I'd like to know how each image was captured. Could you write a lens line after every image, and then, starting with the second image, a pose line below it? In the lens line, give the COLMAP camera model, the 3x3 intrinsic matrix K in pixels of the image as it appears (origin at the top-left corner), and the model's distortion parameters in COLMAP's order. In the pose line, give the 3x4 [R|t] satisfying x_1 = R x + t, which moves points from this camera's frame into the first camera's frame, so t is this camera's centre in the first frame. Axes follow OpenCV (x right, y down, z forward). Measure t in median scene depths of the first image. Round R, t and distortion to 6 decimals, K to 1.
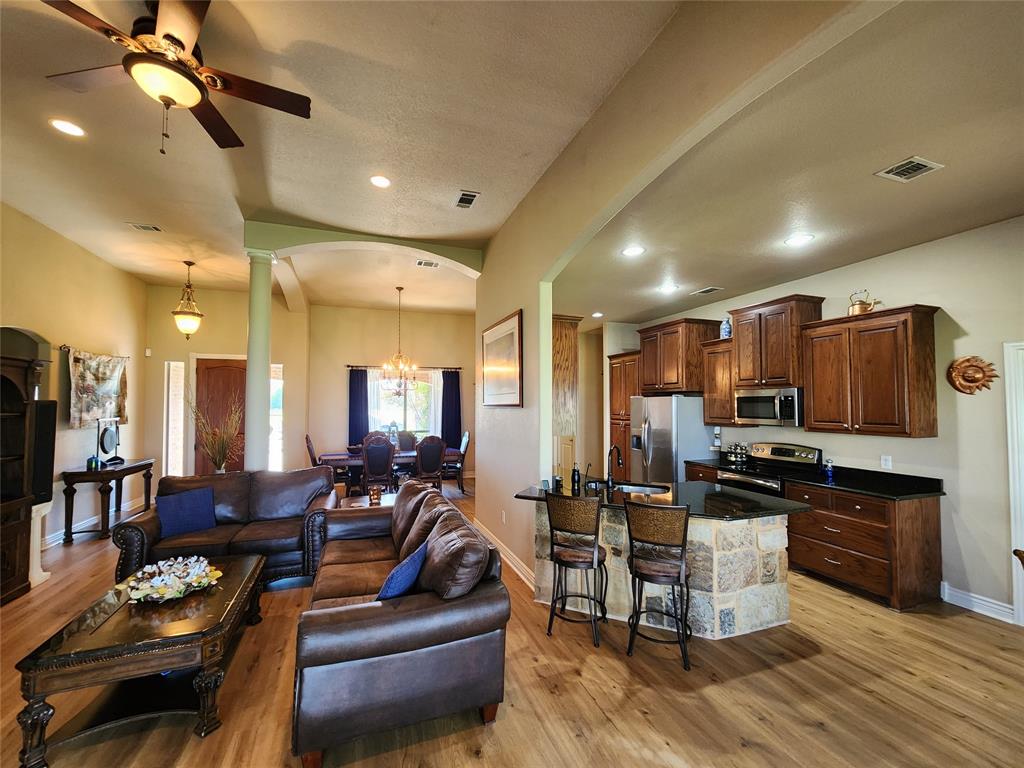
lens RADIAL K [[415.9, 0, 506.6], [0, 415.9, 392.9], [0, 0, 1]] dist [-0.000143, -0.000291]
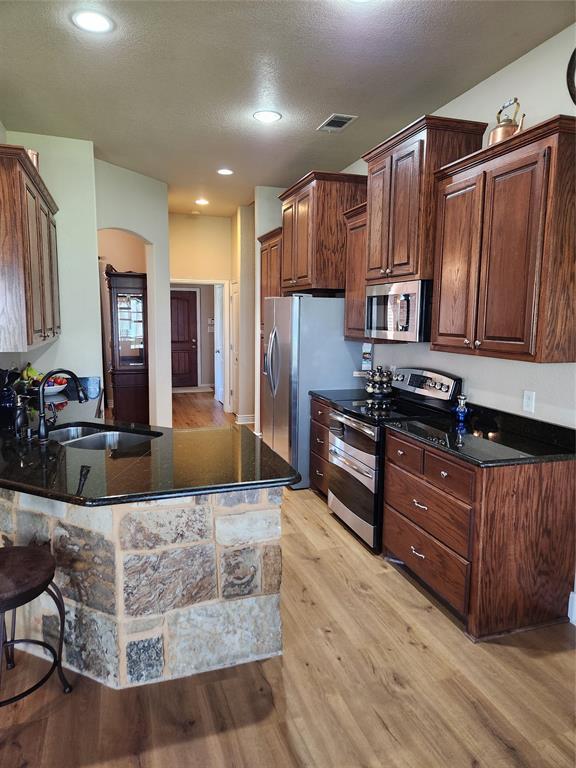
lens RADIAL K [[505.4, 0, 286.5], [0, 505.4, 379.4], [0, 0, 1]] dist [0.058298, -0.020839]
pose [[0.999687, 0.012128, -0.021873, 0.663540], [-0.008609, 0.987983, 0.154324, 0.024226], [0.023481, -0.154087, 0.987778, 0.288226]]
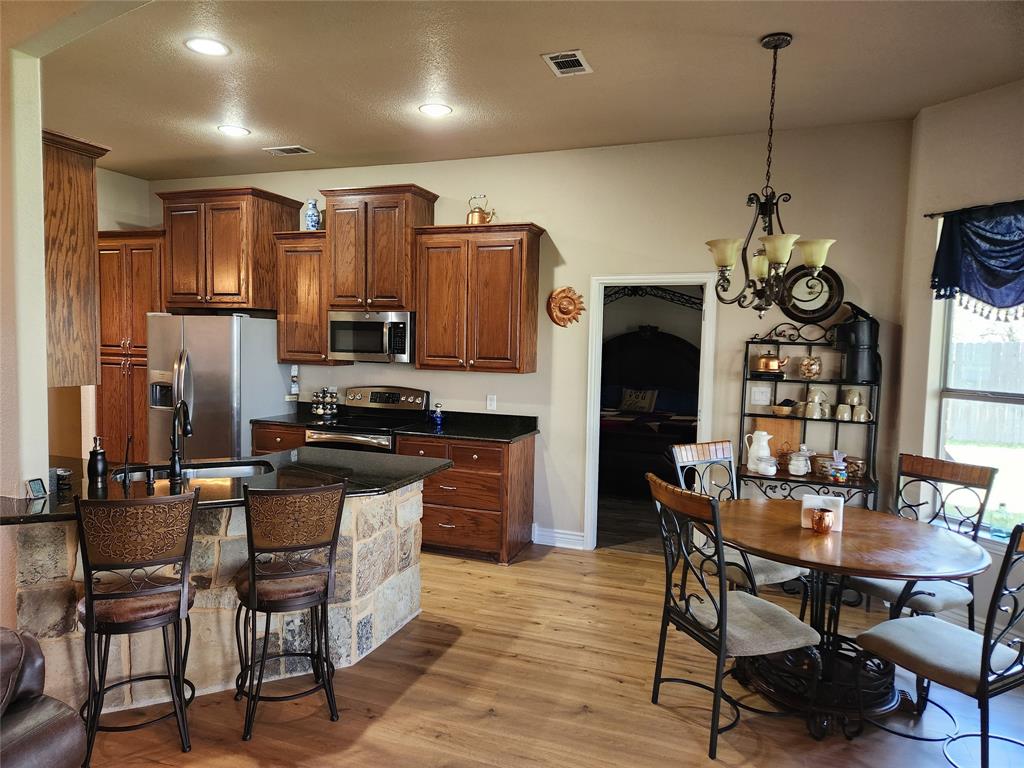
lens RADIAL K [[673.9, 0, 493.2], [0, 673.9, 386.2], [0, 0, 1]] dist [0.058298, -0.020839]
pose [[0.654869, -0.038630, 0.754755, -0.171055], [-0.043628, 0.995095, 0.088785, 0.008634], [-0.754482, -0.091071, 0.649971, 0.097527]]
